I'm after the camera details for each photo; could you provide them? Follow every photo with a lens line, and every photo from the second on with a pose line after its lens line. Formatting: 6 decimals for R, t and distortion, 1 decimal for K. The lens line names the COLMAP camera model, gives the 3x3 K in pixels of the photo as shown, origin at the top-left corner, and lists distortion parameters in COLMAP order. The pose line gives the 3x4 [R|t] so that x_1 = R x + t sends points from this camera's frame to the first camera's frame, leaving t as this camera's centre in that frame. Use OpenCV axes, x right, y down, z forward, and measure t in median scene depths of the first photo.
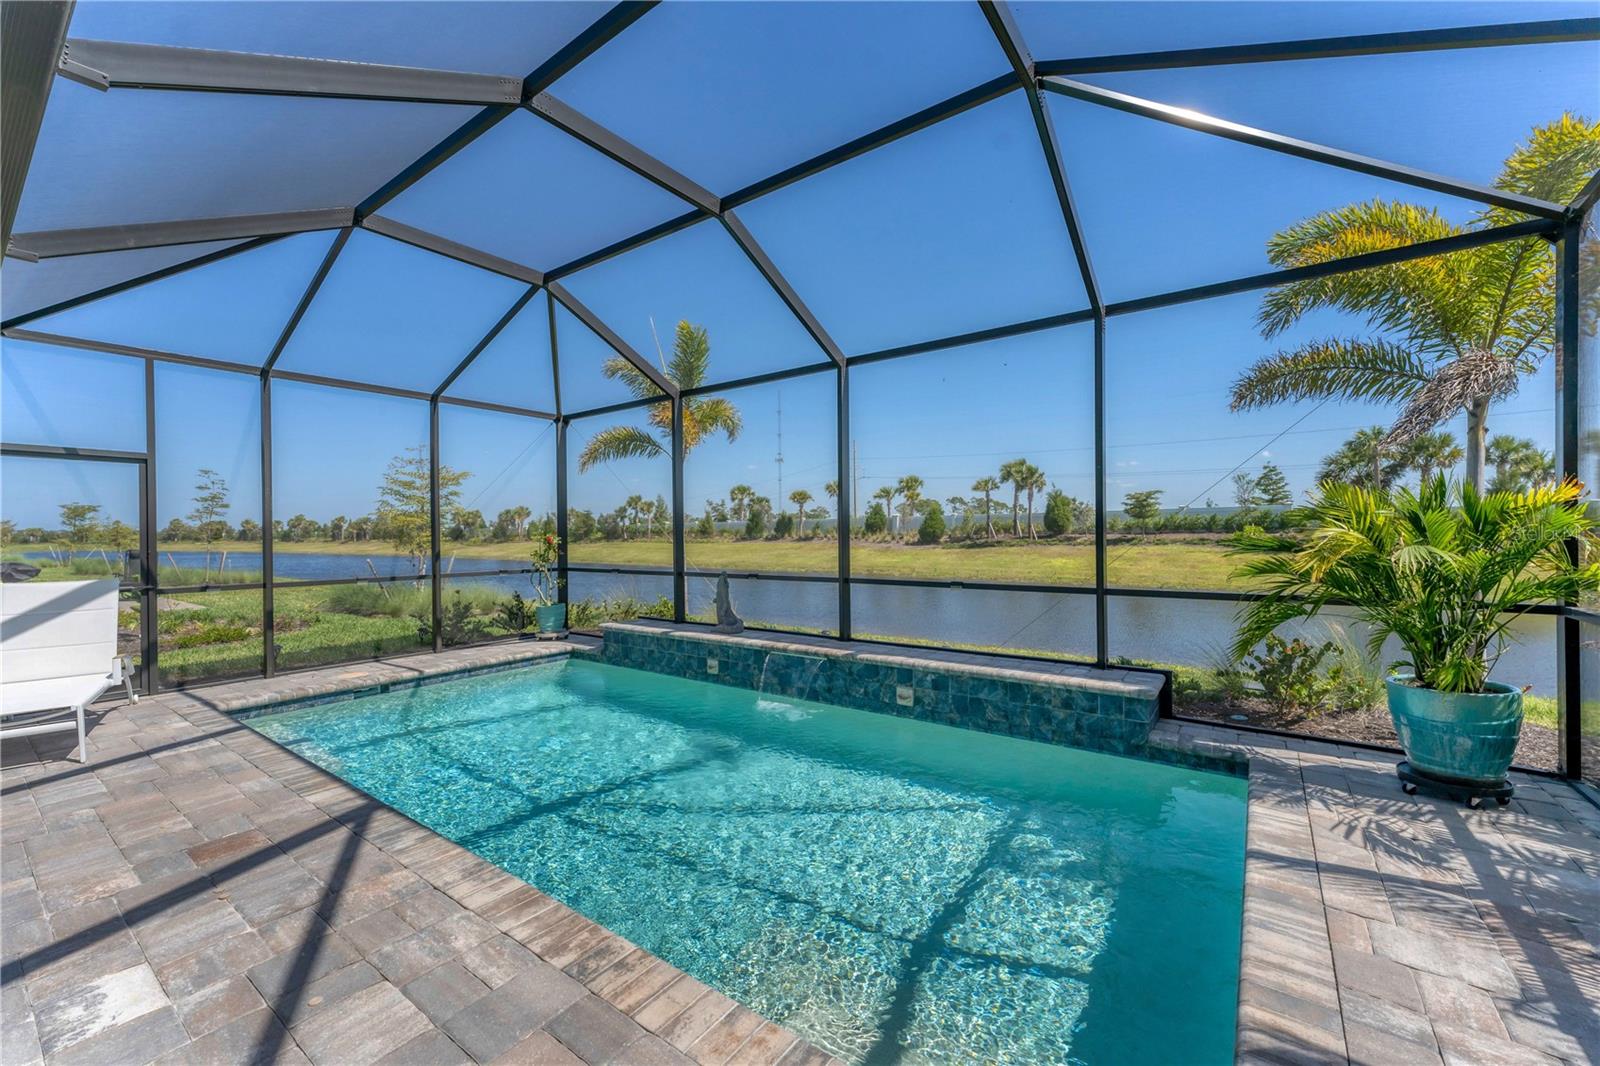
lens RADIAL K [[638.9, 0, 795.3], [0, 638.9, 533.0], [0, 0, 1]] dist [0.002657, -0.000907]
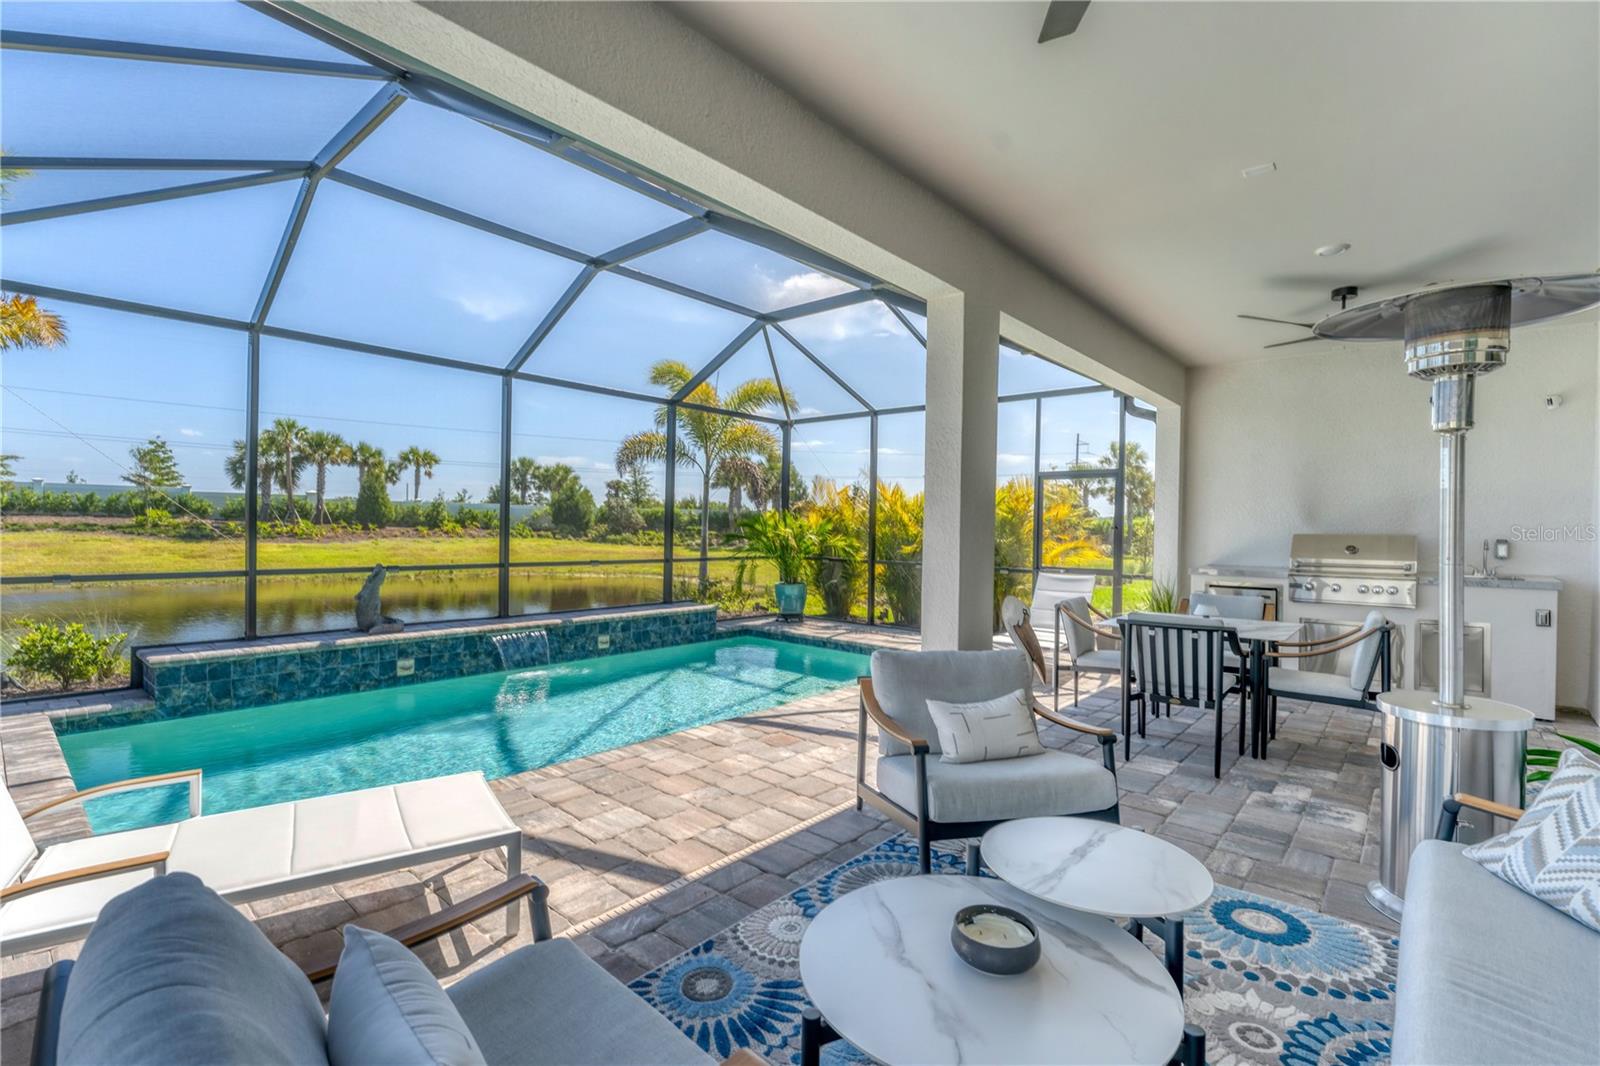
lens RADIAL K [[721.8, 0, 790.5], [0, 721.8, 533.2], [0, 0, 1]] dist [-0.001413, -0.001188]
pose [[0.096145, -0.000282, 0.995367, -1.037314], [-0.020842, 0.999780, 0.002296, 0.002959], [-0.995149, -0.020966, 0.096118, 0.334269]]
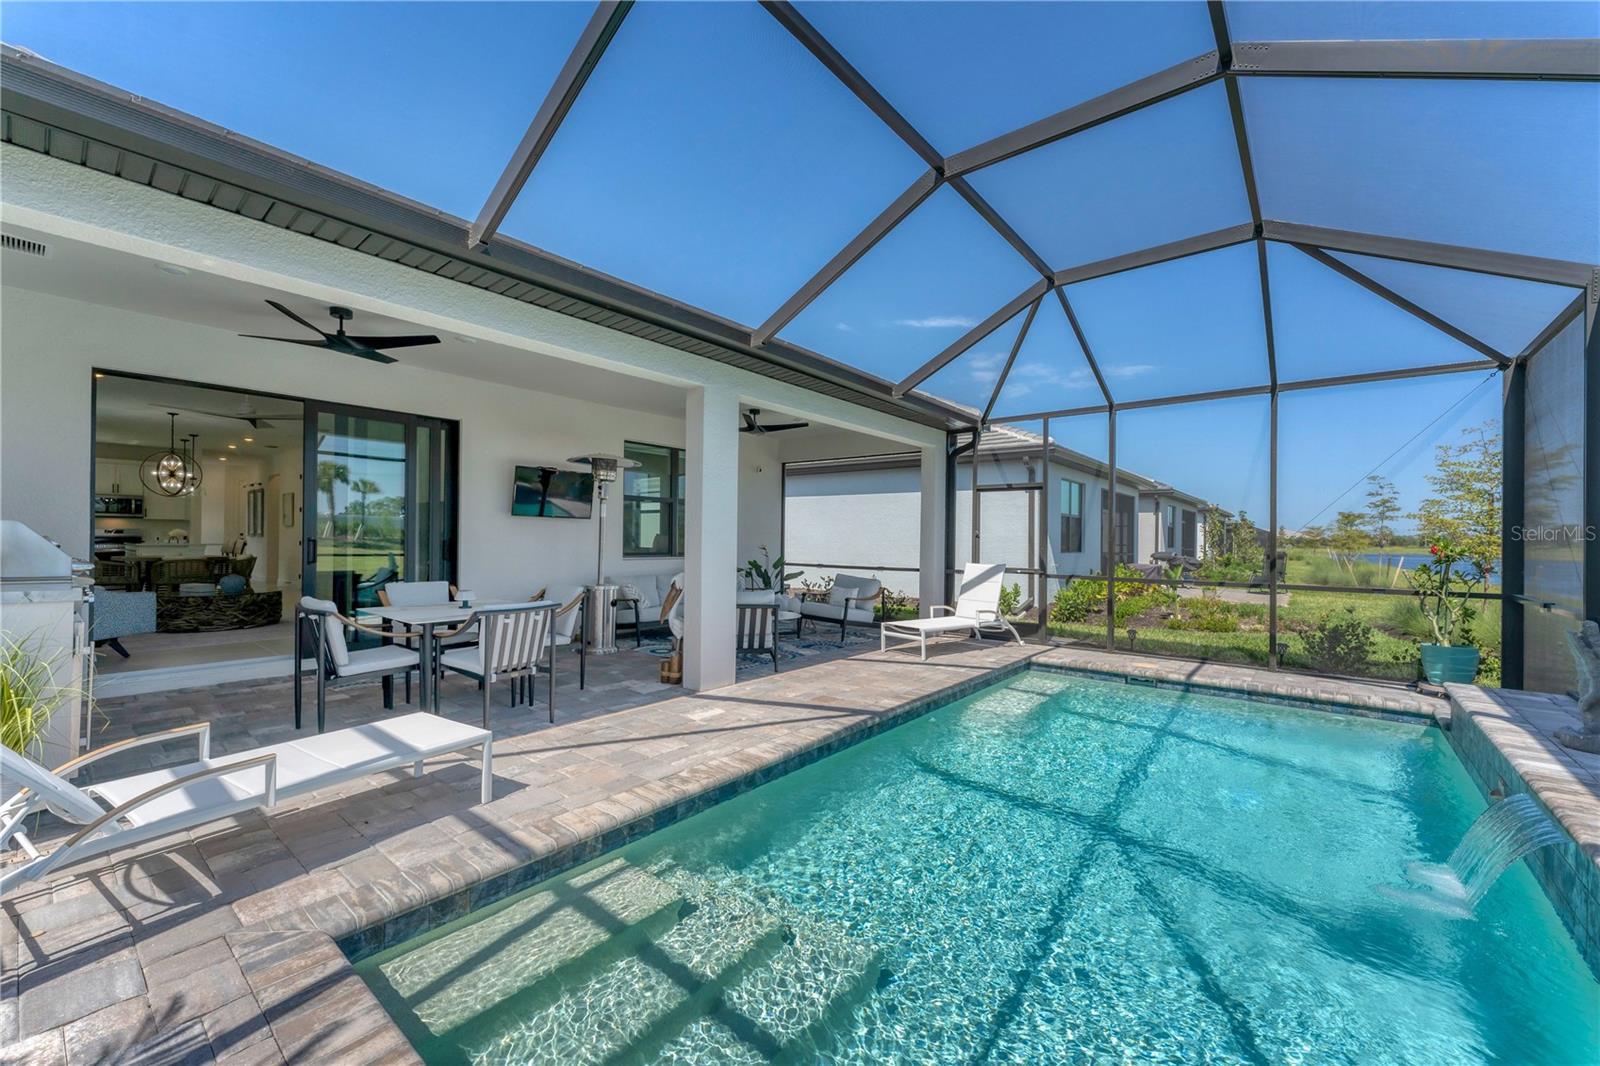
lens RADIAL K [[638.9, 0, 794.8], [0, 638.9, 536.4], [0, 0, 1]] dist [0.002657, -0.000907]
pose [[-0.060791, 0.006394, -0.998130, 0.411221], [-0.008552, 0.999939, 0.006927, -0.004073], [0.998114, 0.008957, -0.060733, 0.414318]]
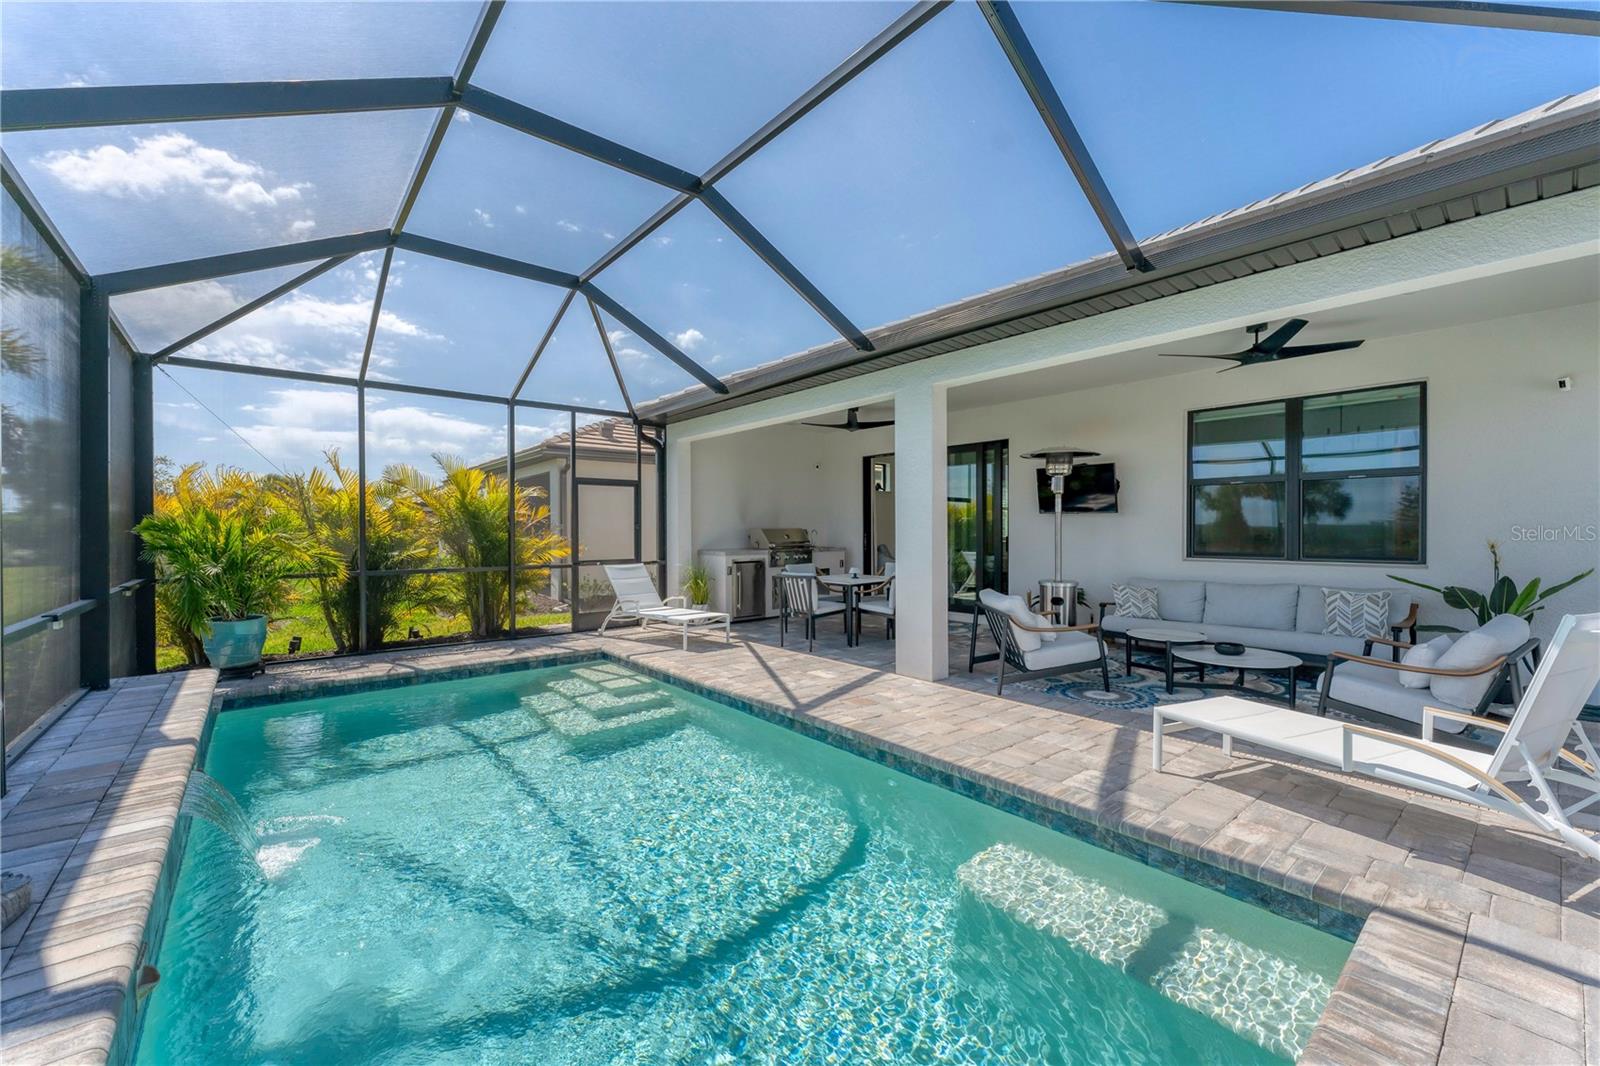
lens RADIAL K [[638.9, 0, 789.1], [0, 638.9, 540.6], [0, 0, 1]] dist [0.002657, -0.000907]
pose [[-0.967500, 0.006613, 0.252784, -0.470670], [0.010153, 0.999868, 0.012703, 0.002148], [-0.252666, 0.014857, -0.967439, 1.138649]]
